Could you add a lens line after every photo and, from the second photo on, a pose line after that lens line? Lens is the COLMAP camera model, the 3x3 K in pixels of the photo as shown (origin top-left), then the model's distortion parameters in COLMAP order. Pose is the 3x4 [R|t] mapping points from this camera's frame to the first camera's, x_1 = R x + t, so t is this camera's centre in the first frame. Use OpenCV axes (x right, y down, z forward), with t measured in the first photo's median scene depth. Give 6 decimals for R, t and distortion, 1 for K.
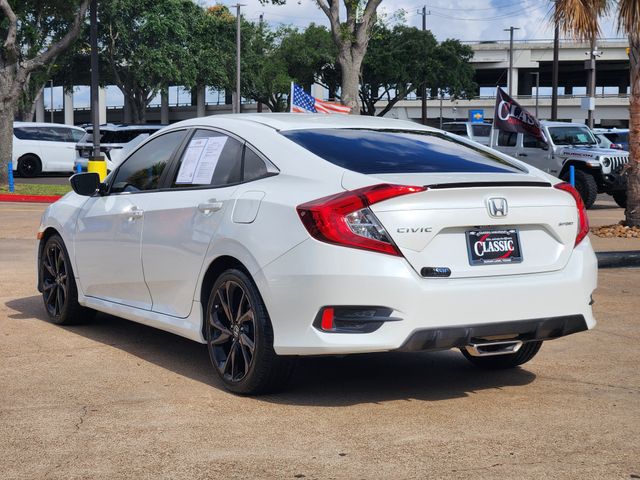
lens RADIAL K [[1233.9, 0, 321.2], [0, 1233.9, 241.9], [0, 0, 1]] dist [0.048005, 0.000000]
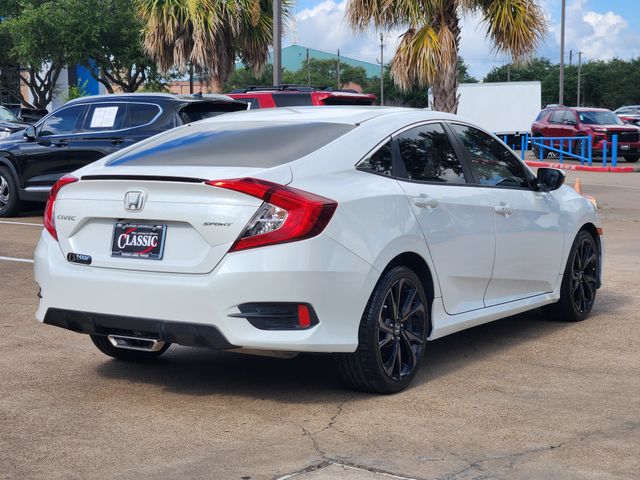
lens RADIAL K [[1233.9, 0, 322.2], [0, 1233.9, 242.0], [0, 0, 1]] dist [0.048005, 0.000000]
pose [[0.432348, 0.072243, -0.898808, 1.100023], [-0.066694, 0.996617, 0.048023, -0.052867], [0.899237, 0.039183, 0.435704, 0.705372]]
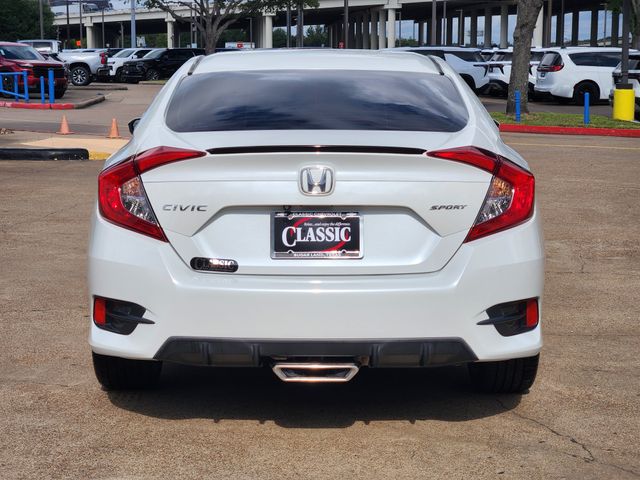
lens RADIAL K [[1233.9, 0, 321.9], [0, 1233.9, 238.3], [0, 0, 1]] dist [0.048005, 0.000000]
pose [[0.828679, 0.067649, -0.555621, 0.552397], [-0.033709, 0.996899, 0.071101, -0.046483], [0.558709, -0.040191, 0.828390, 0.397502]]
